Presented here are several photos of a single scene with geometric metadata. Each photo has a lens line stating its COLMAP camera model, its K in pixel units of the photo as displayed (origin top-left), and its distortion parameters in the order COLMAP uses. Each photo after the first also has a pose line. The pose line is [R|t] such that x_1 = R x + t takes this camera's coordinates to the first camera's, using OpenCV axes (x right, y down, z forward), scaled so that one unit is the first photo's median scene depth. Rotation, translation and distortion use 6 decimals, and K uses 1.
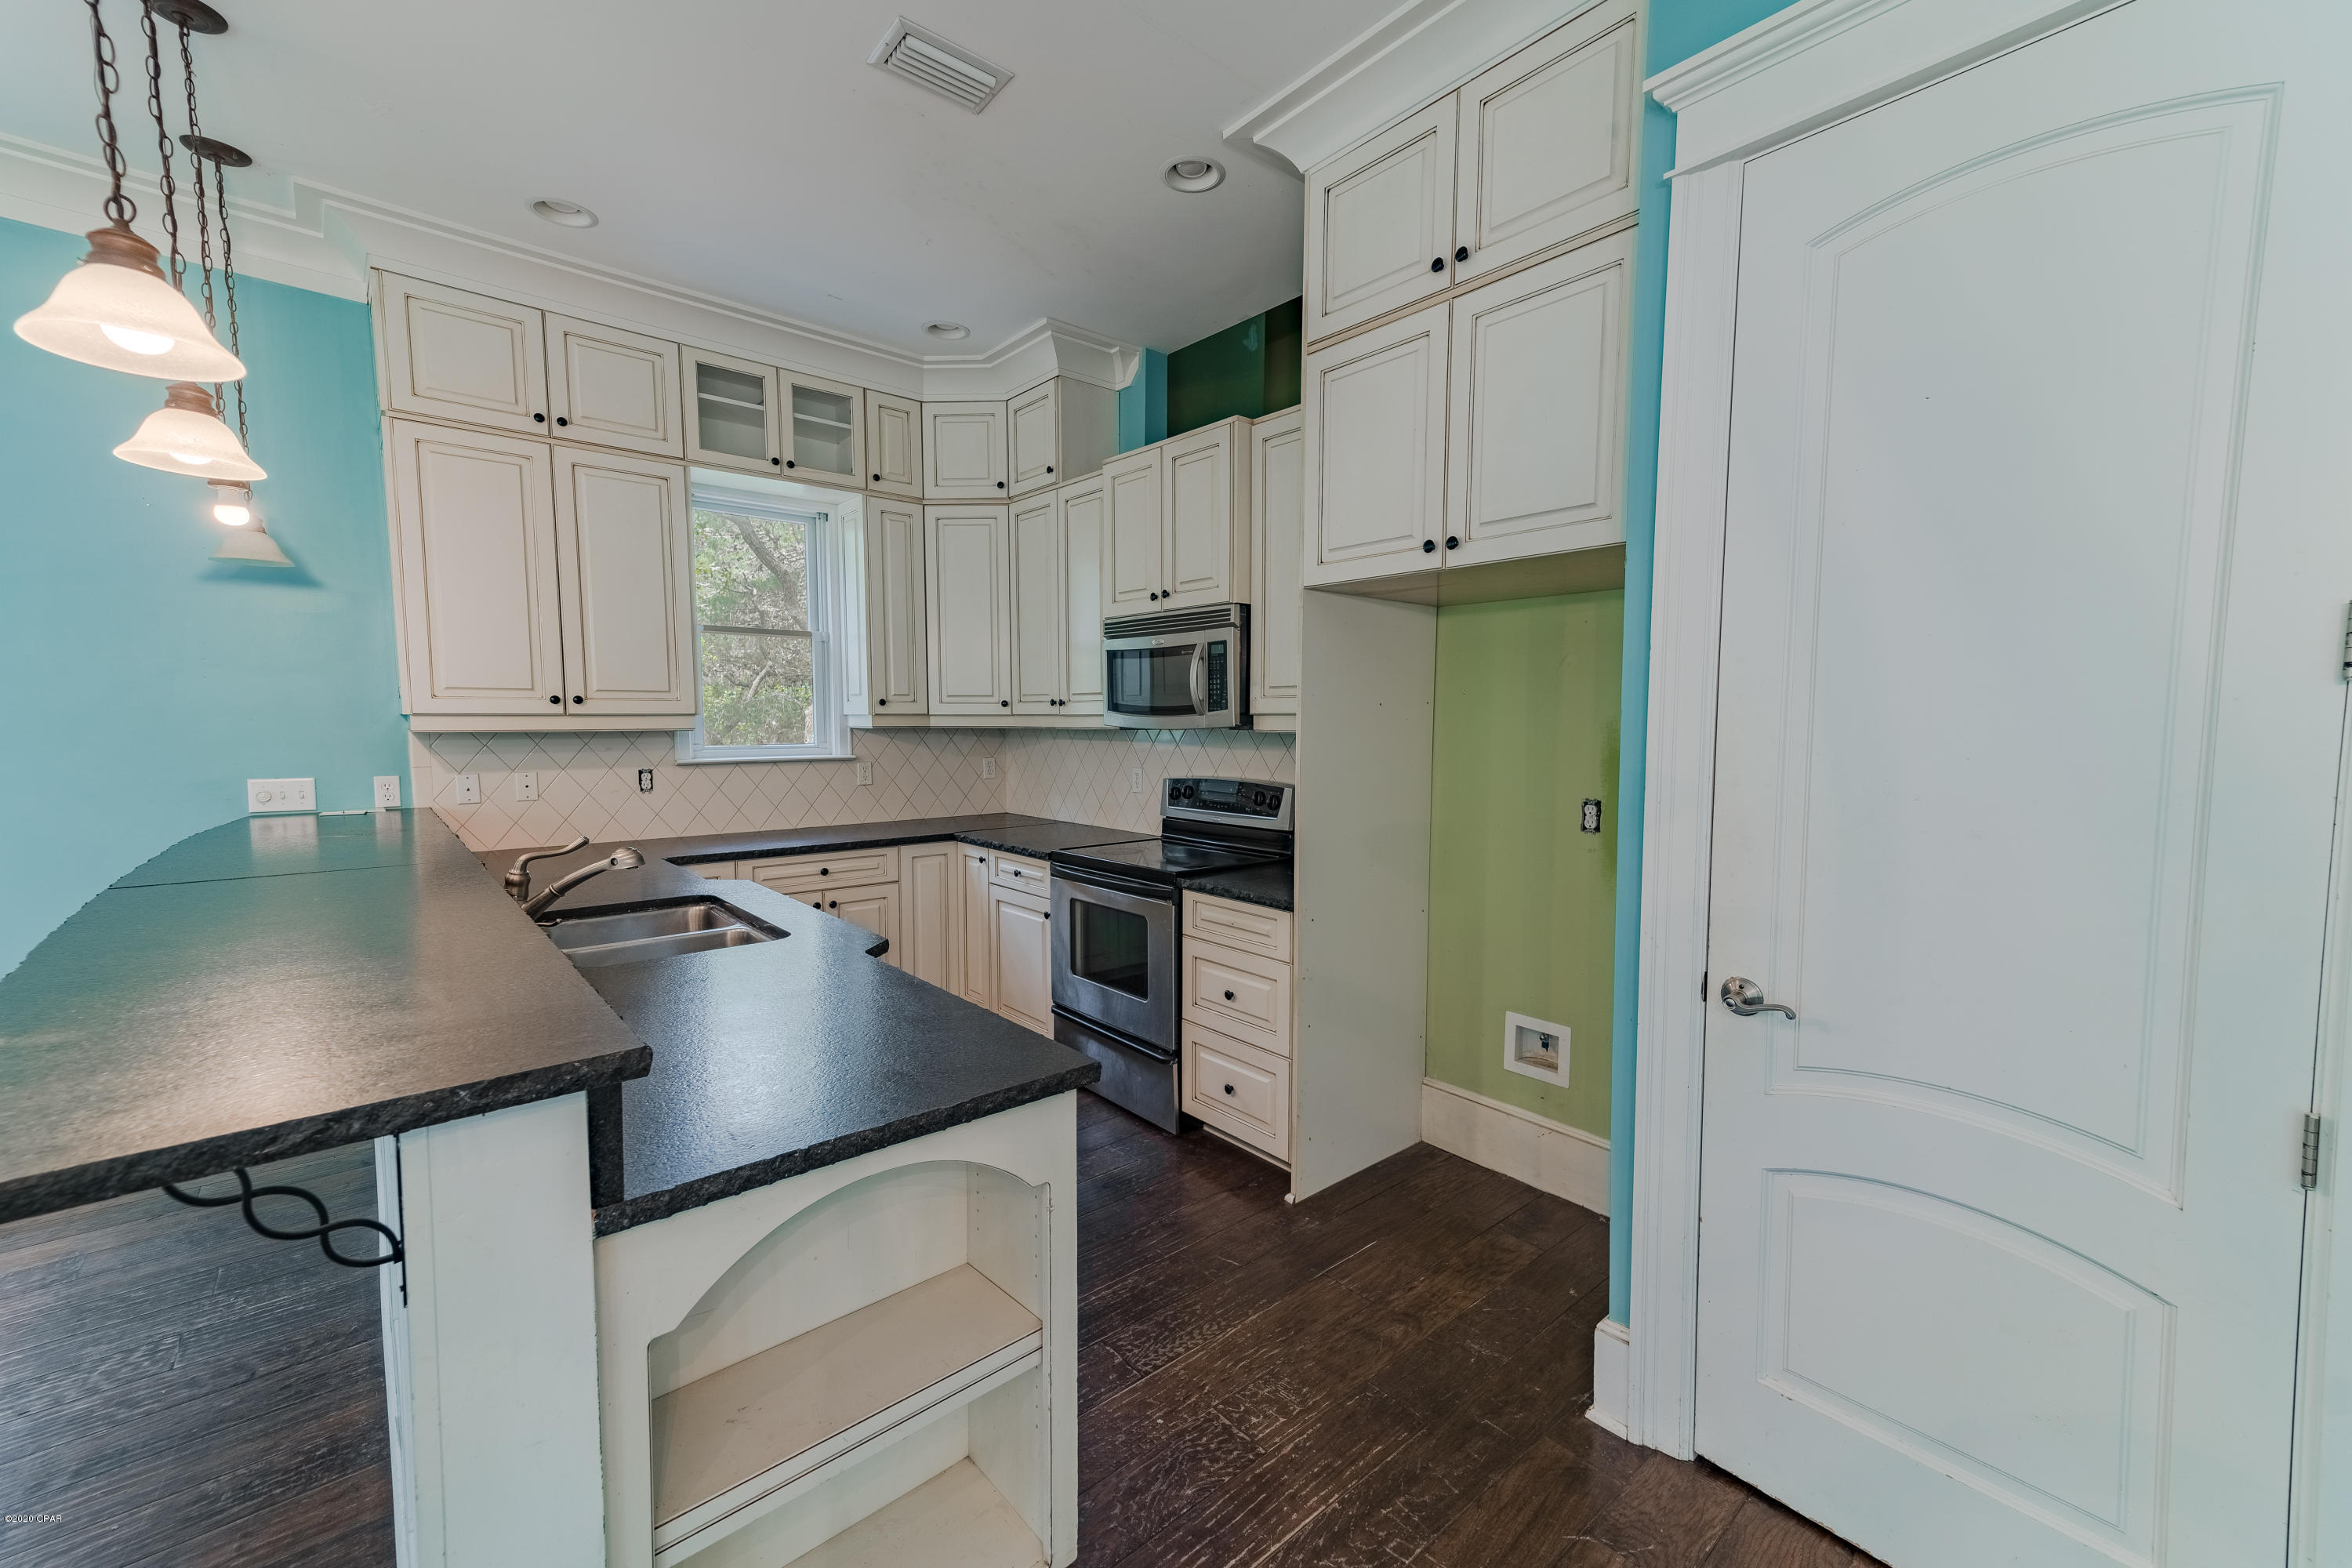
lens RADIAL K [[939.0, 0, 1200.3], [0, 939.0, 780.6], [0, 0, 1]] dist [0.028727, -0.001127]
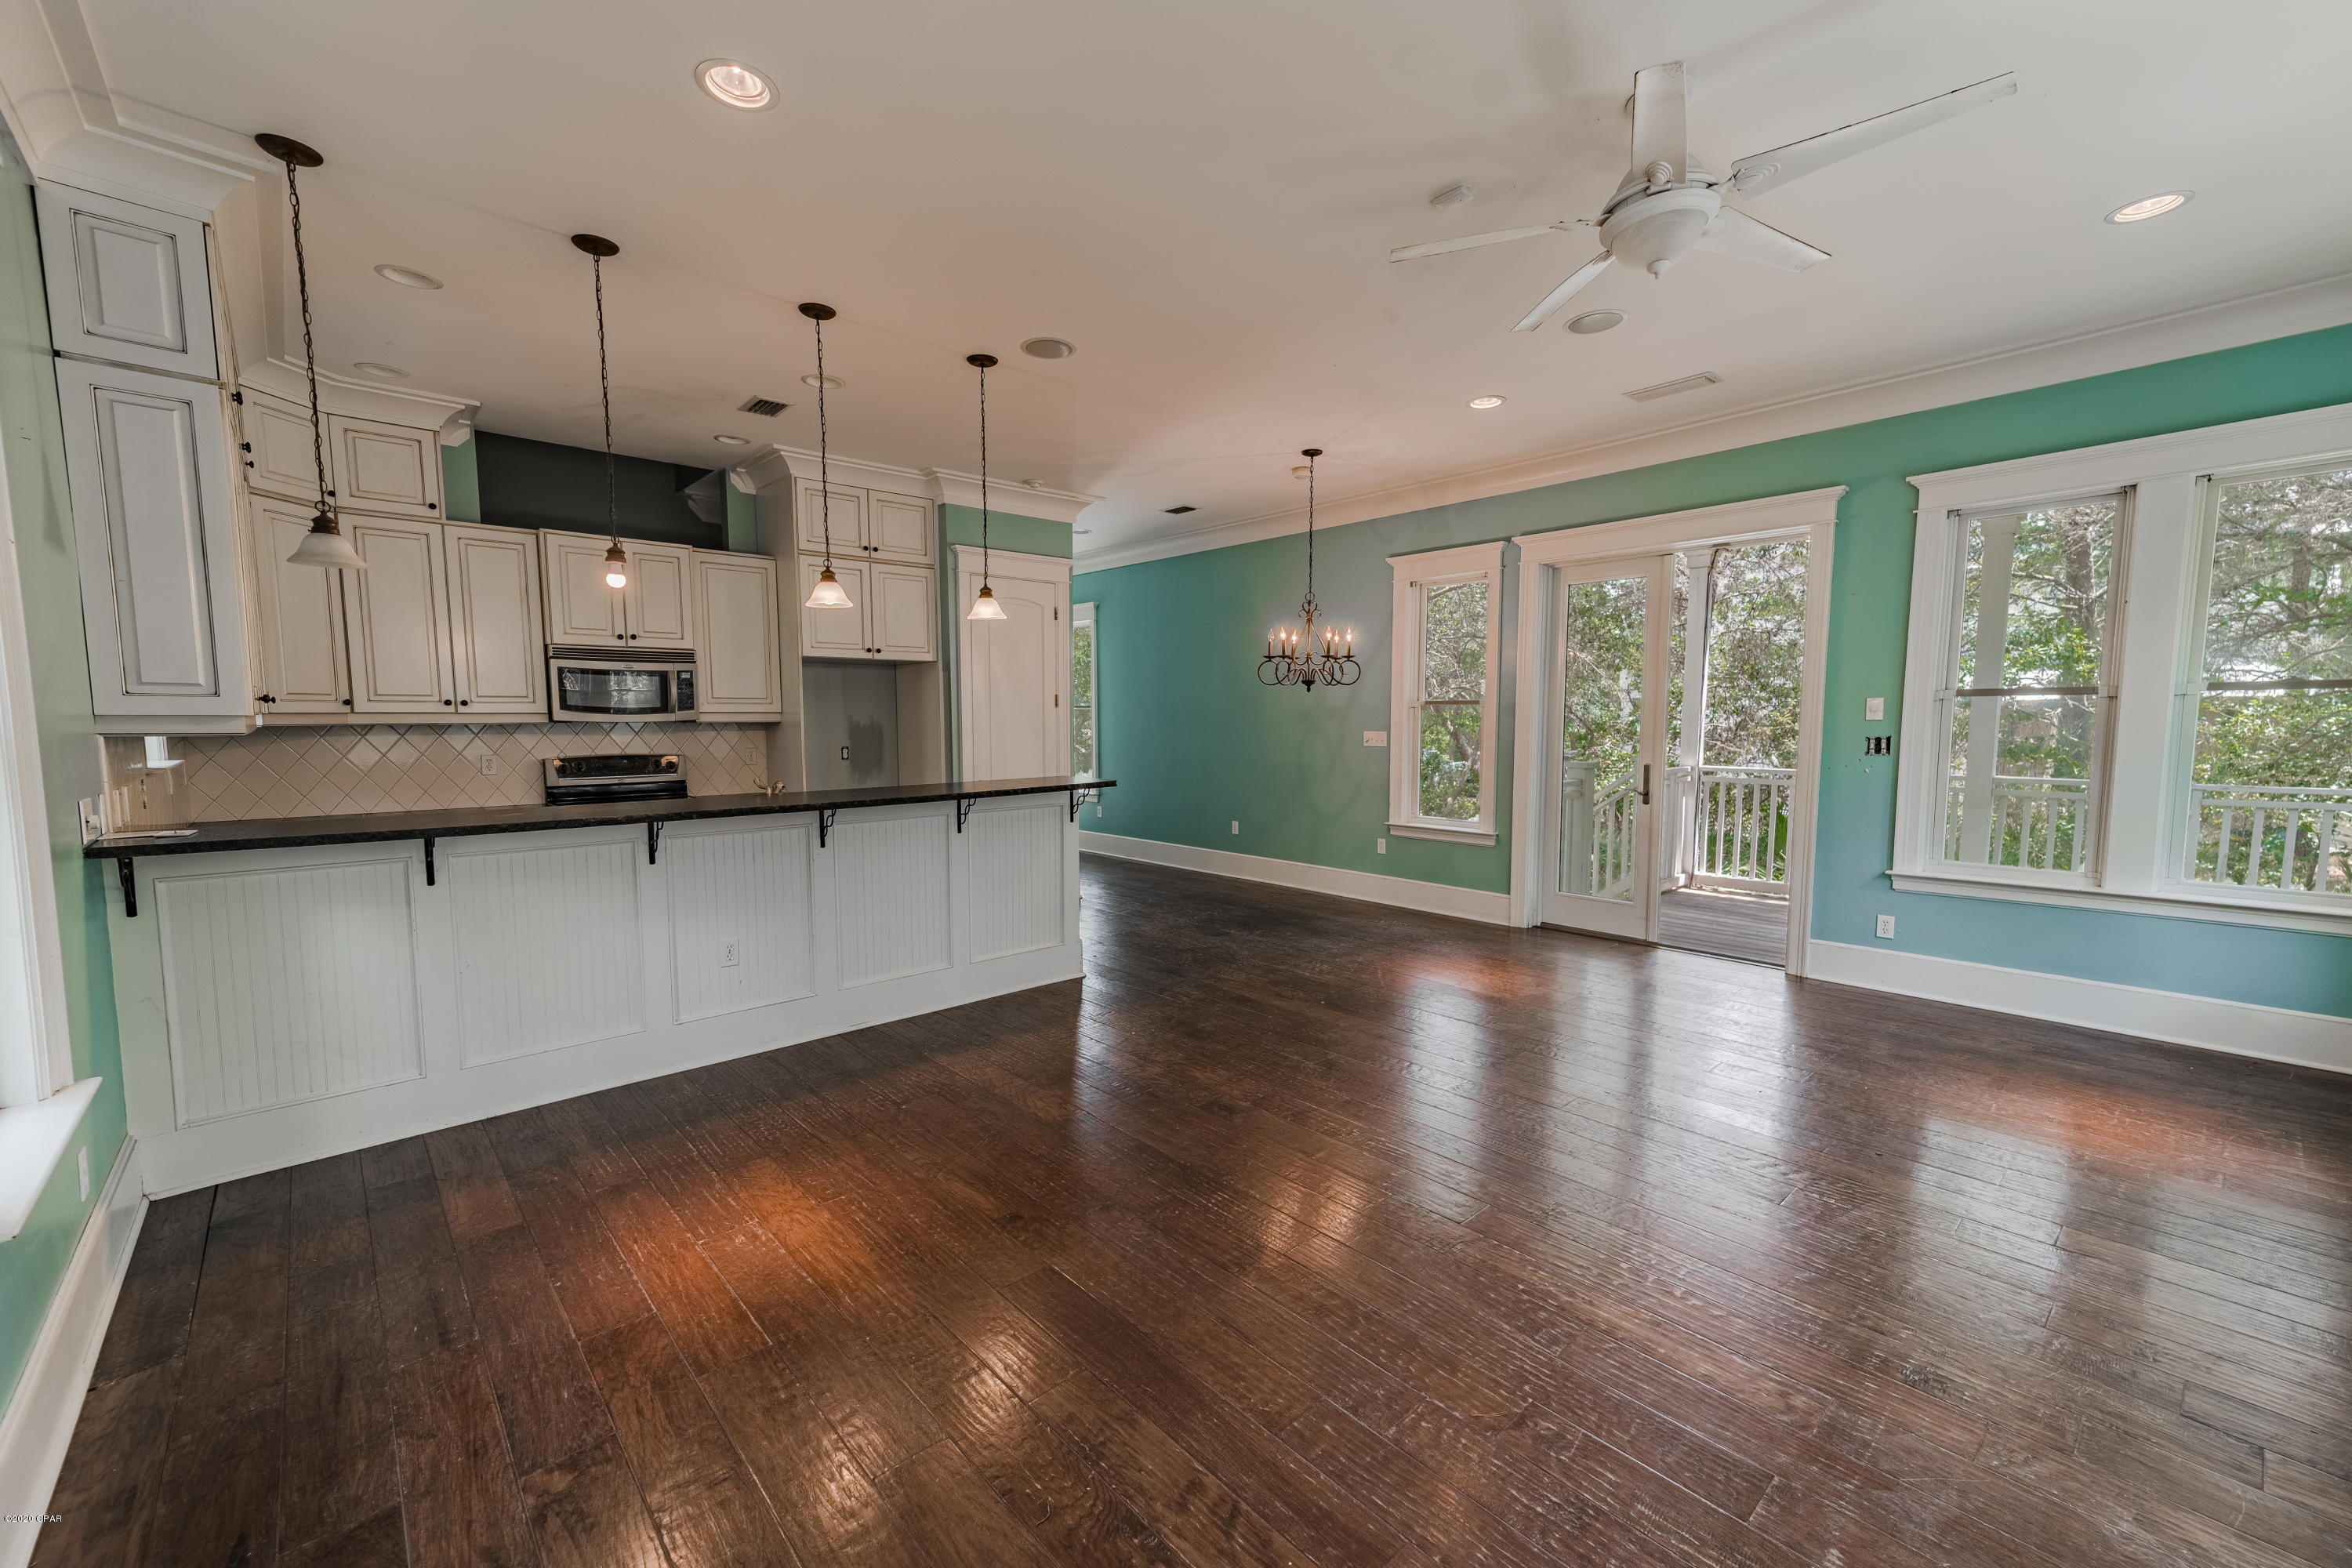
lens RADIAL K [[939.0, 0, 1160.4], [0, 939.0, 793.8], [0, 0, 1]] dist [0.028727, -0.001127]
pose [[0.000825, -0.088542, 0.996072, -1.529129], [0.069915, 0.993640, 0.088268, -0.013348], [-0.997553, 0.069567, 0.007010, 0.111406]]
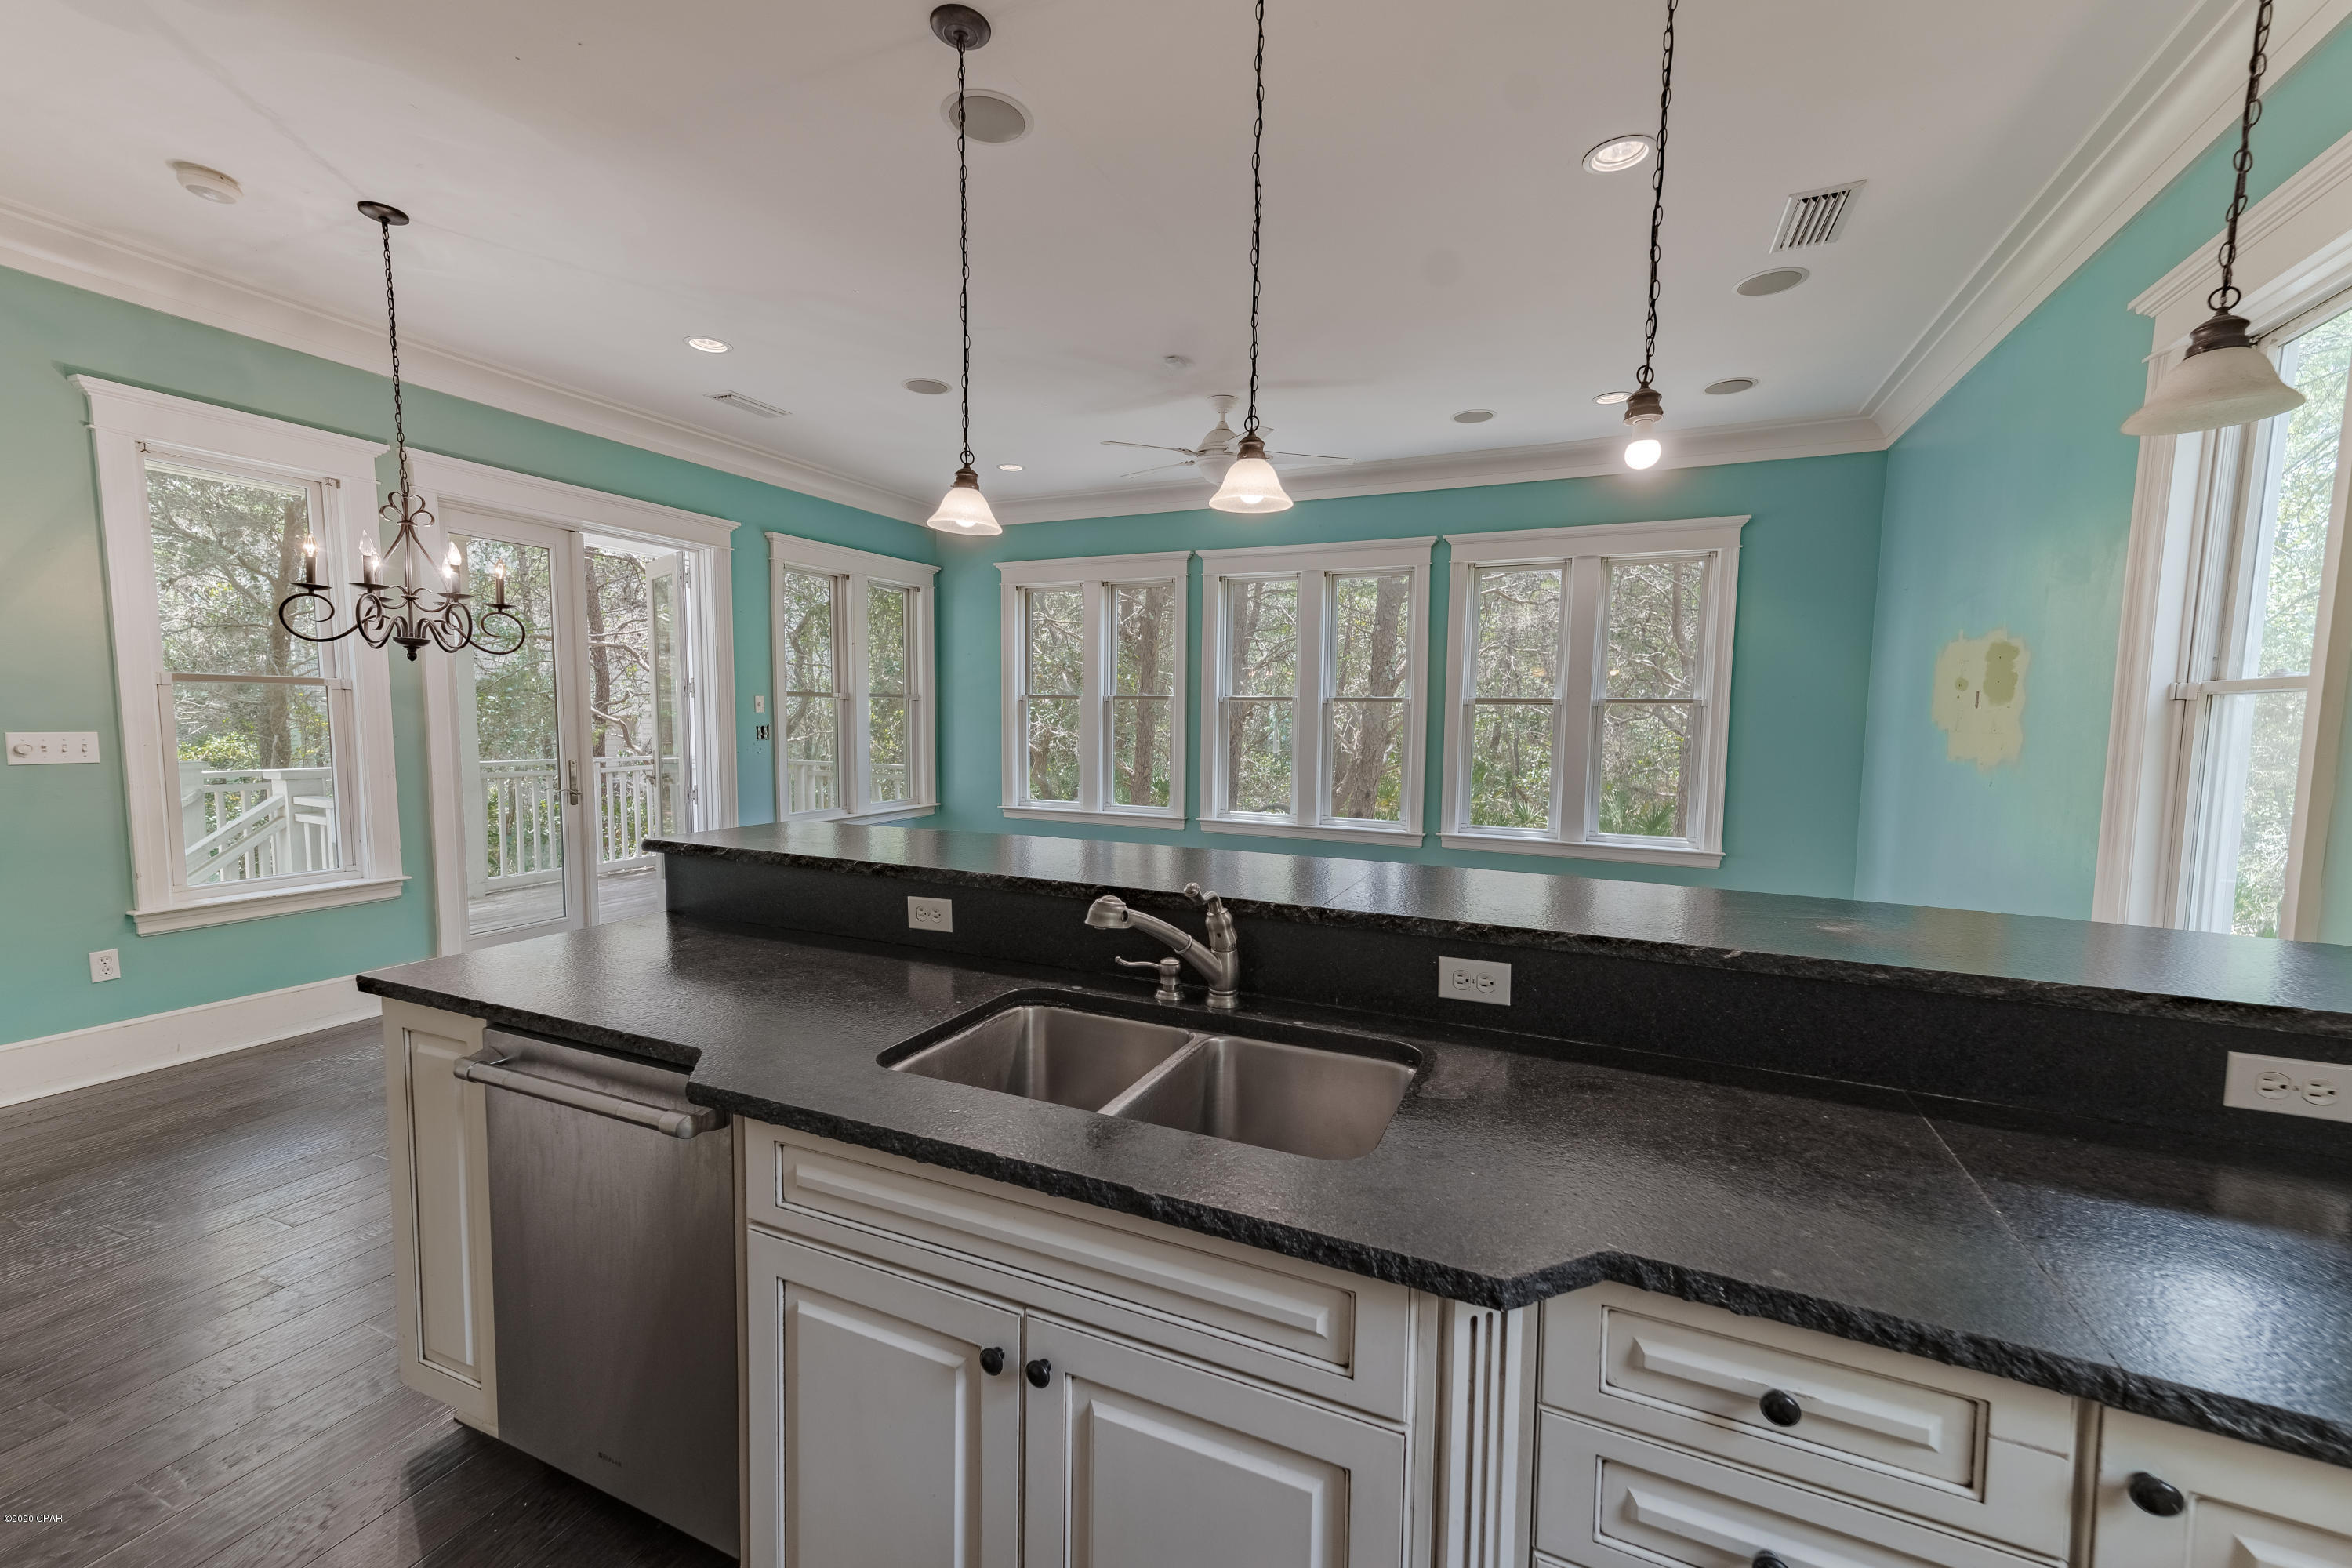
lens RADIAL K [[939.0, 0, 1205.2], [0, 939.0, 803.8], [0, 0, 1]] dist [0.028727, -0.001127]
pose [[-0.908406, 0.025310, -0.417323, -0.233438], [-0.043854, 0.986891, 0.155313, -0.065106], [0.415783, 0.159389, -0.895388, 0.984376]]
